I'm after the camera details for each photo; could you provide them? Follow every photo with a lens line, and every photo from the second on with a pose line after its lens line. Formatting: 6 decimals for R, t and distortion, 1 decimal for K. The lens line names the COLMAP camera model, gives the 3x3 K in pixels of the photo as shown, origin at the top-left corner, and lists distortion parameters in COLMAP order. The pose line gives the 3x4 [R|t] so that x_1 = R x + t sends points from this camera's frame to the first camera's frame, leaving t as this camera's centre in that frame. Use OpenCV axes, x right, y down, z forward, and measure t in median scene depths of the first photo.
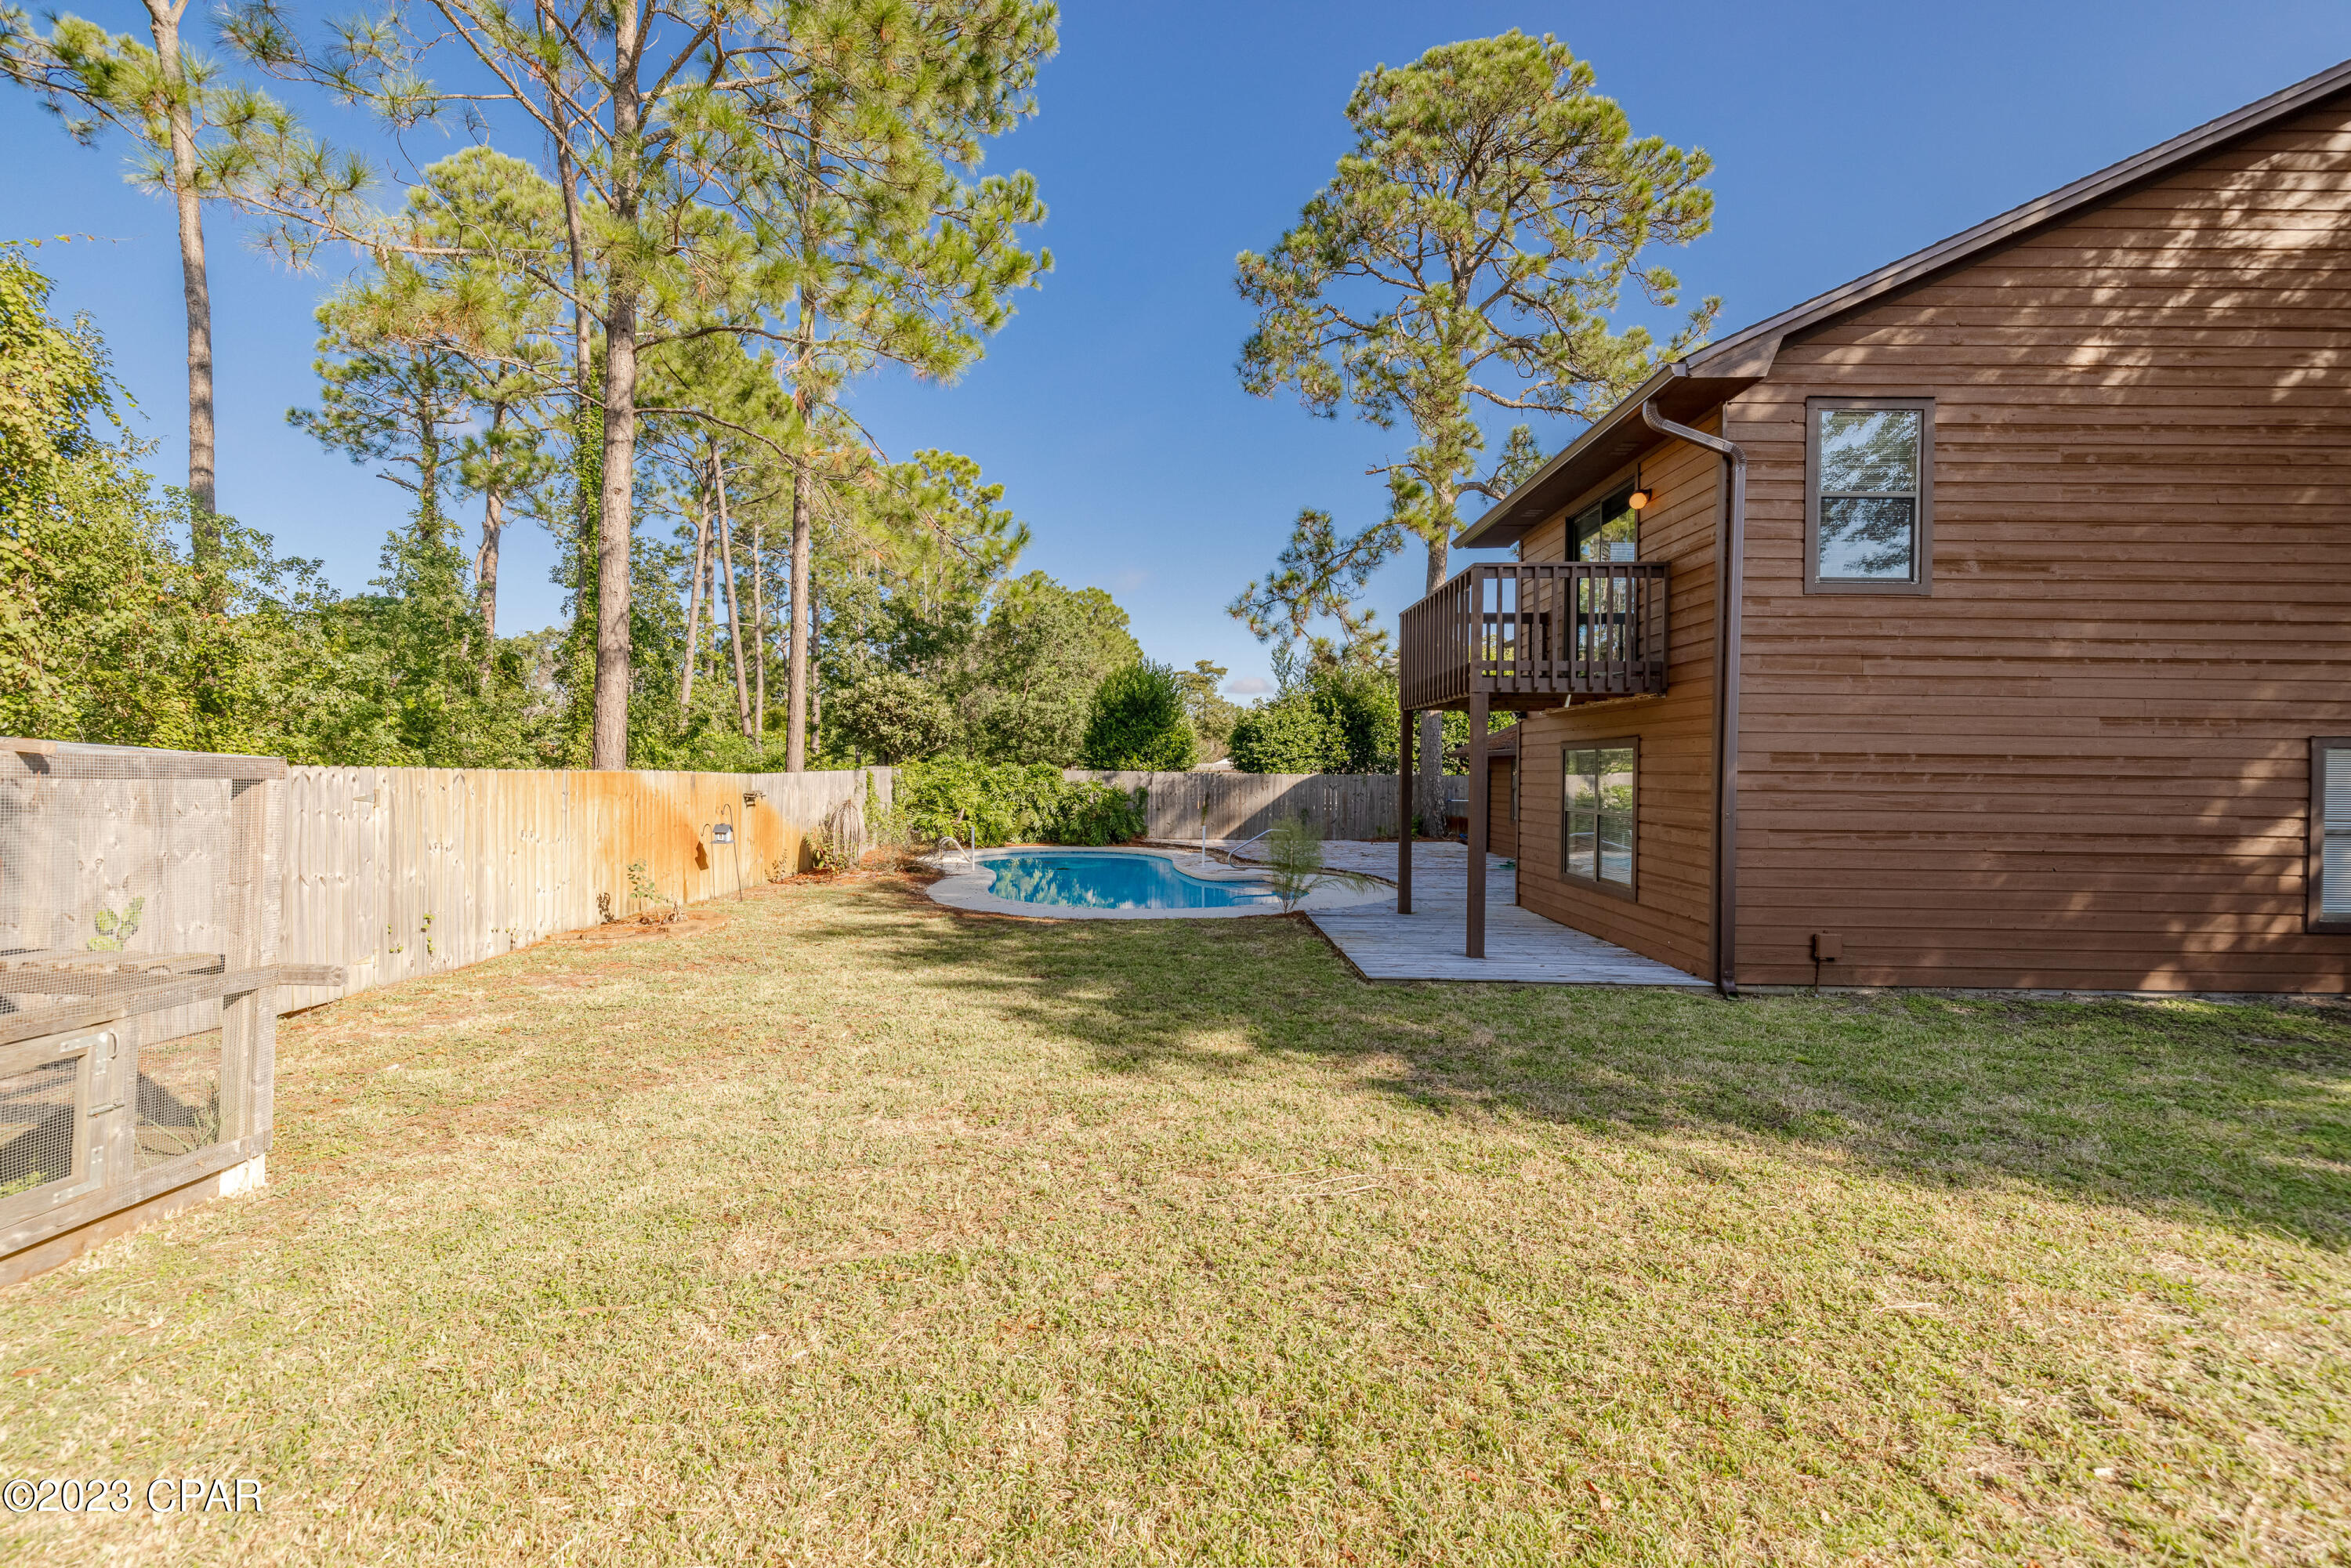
lens RADIAL K [[981.2, 0, 1167.1], [0, 981.2, 778.8], [0, 0, 1]] dist [0.000053, -0.001120]
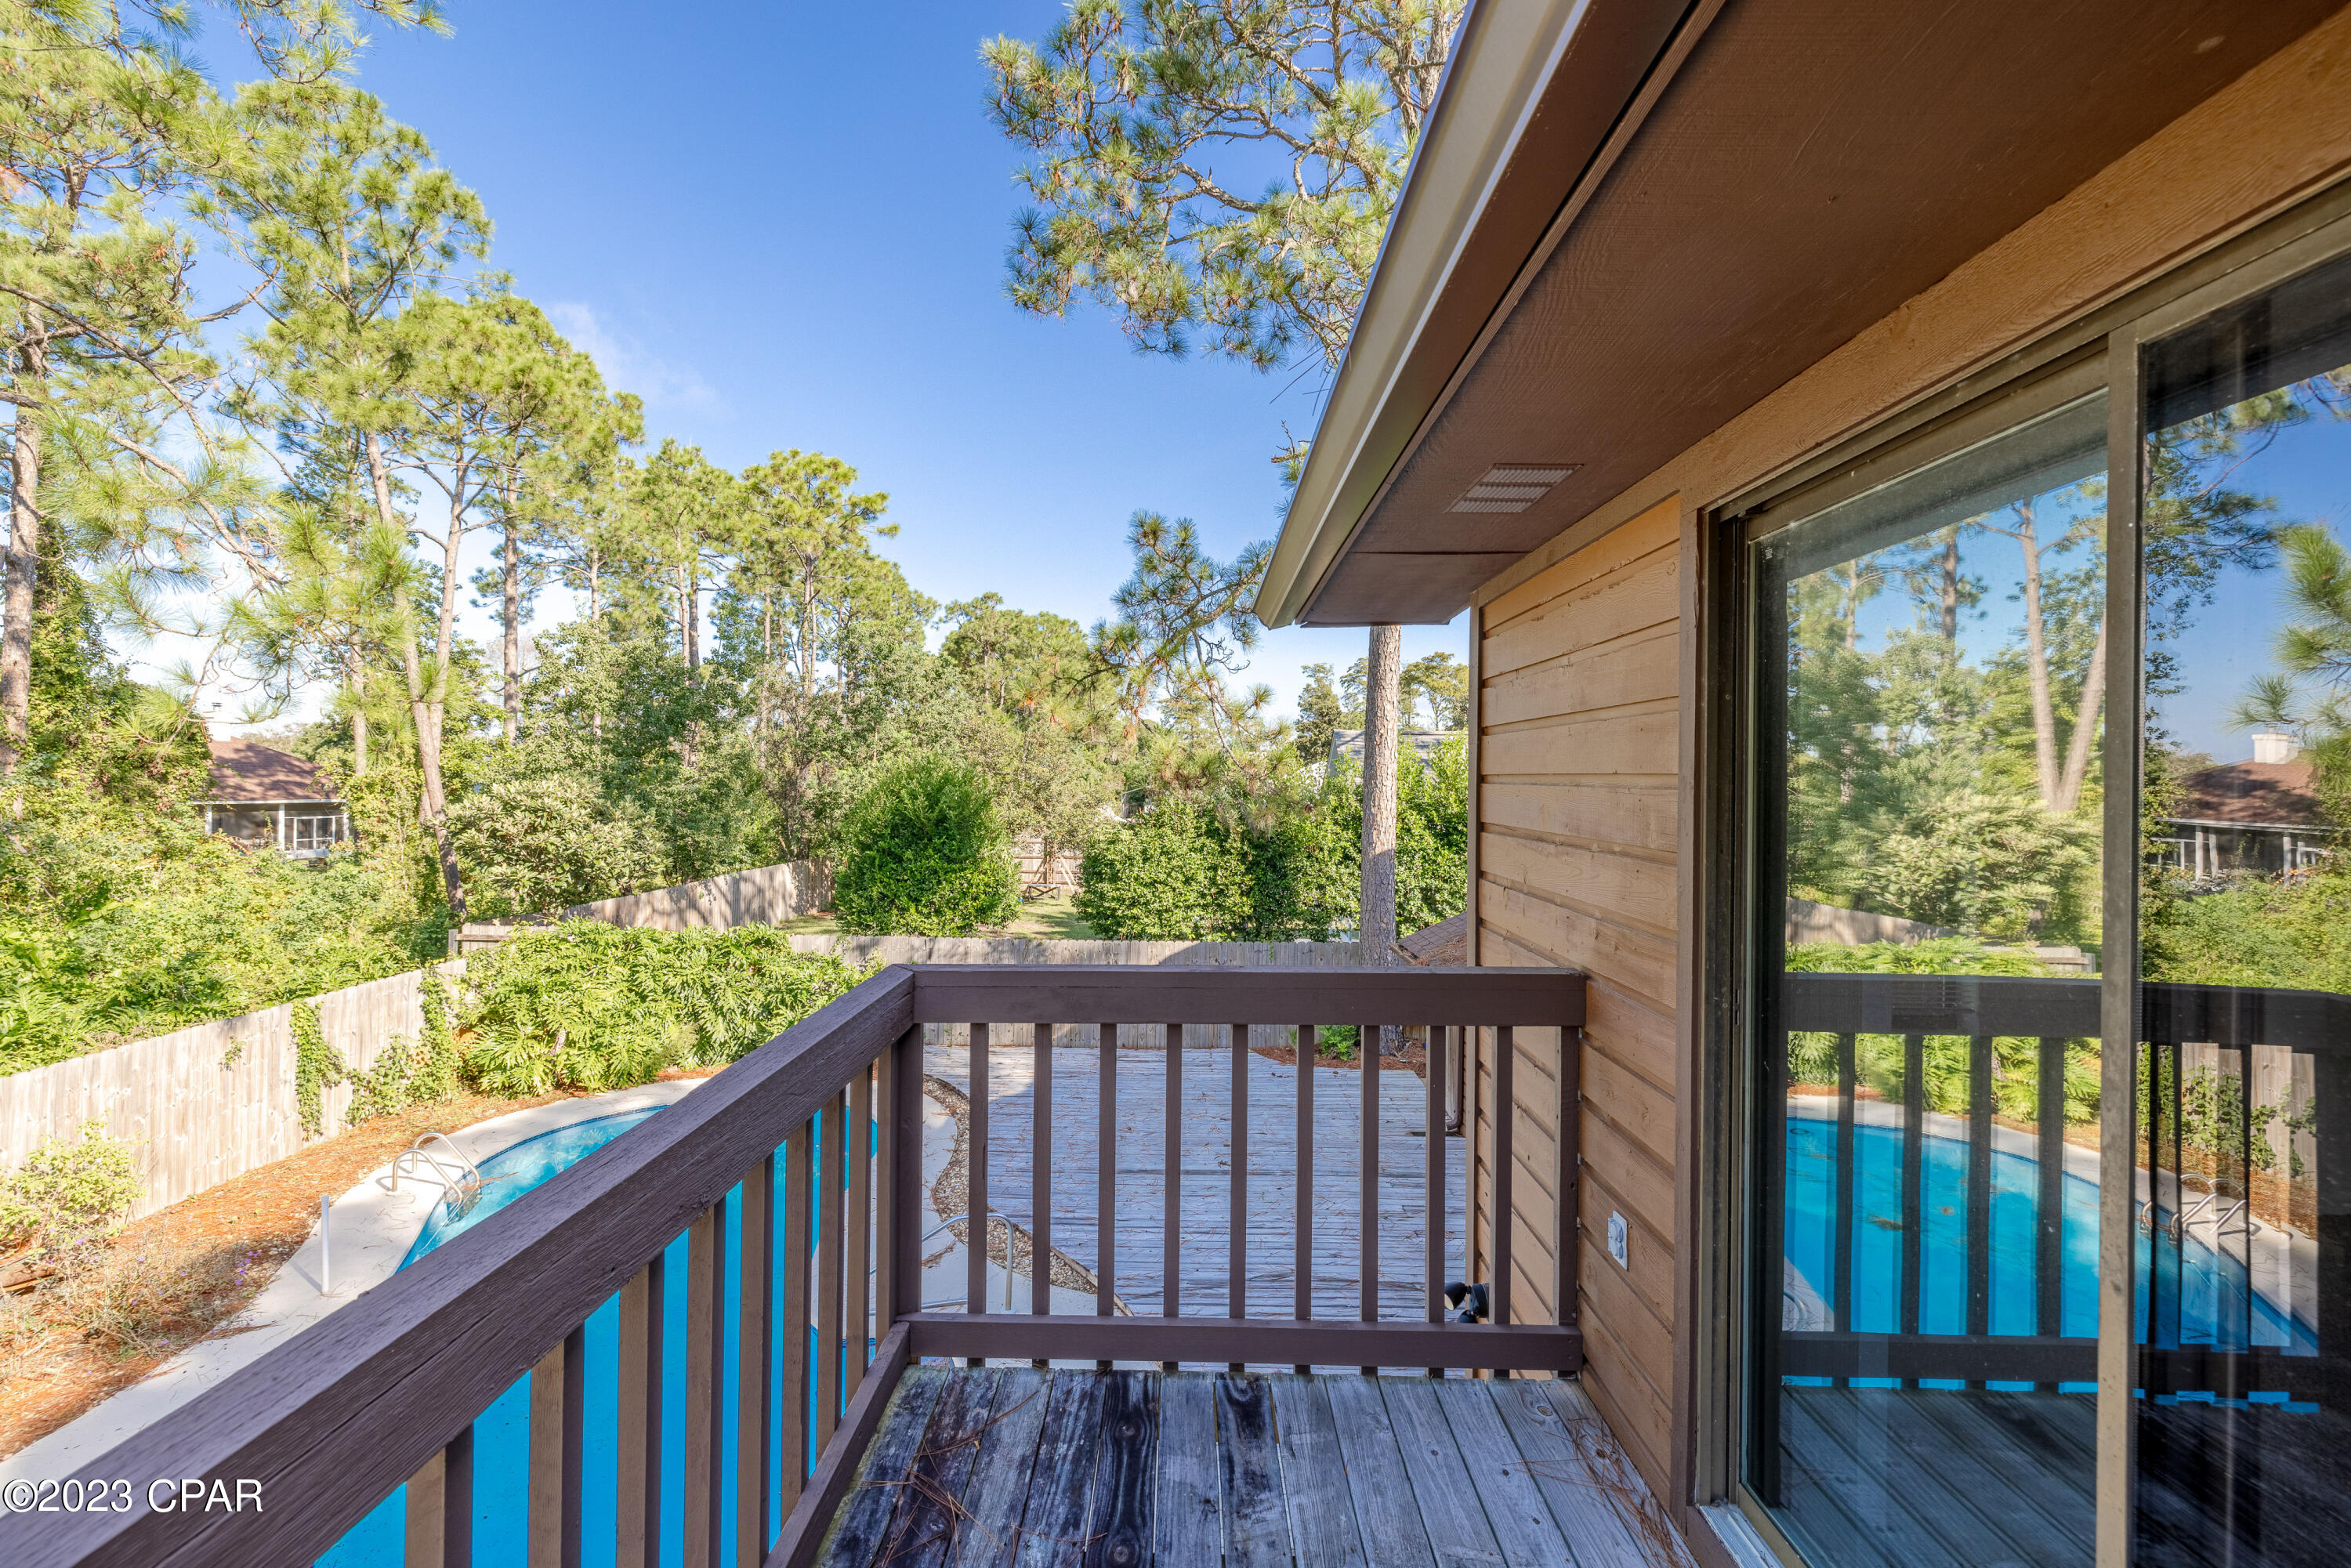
lens RADIAL K [[981.2, 0, 1179.6], [0, 981.2, 778.9], [0, 0, 1]] dist [0.000053, -0.001120]
pose [[0.999995, -0.000229, -0.002993, 0.143682], [0.000180, 0.999866, -0.016398, -0.097686], [0.002996, 0.016398, 0.999861, 0.374355]]
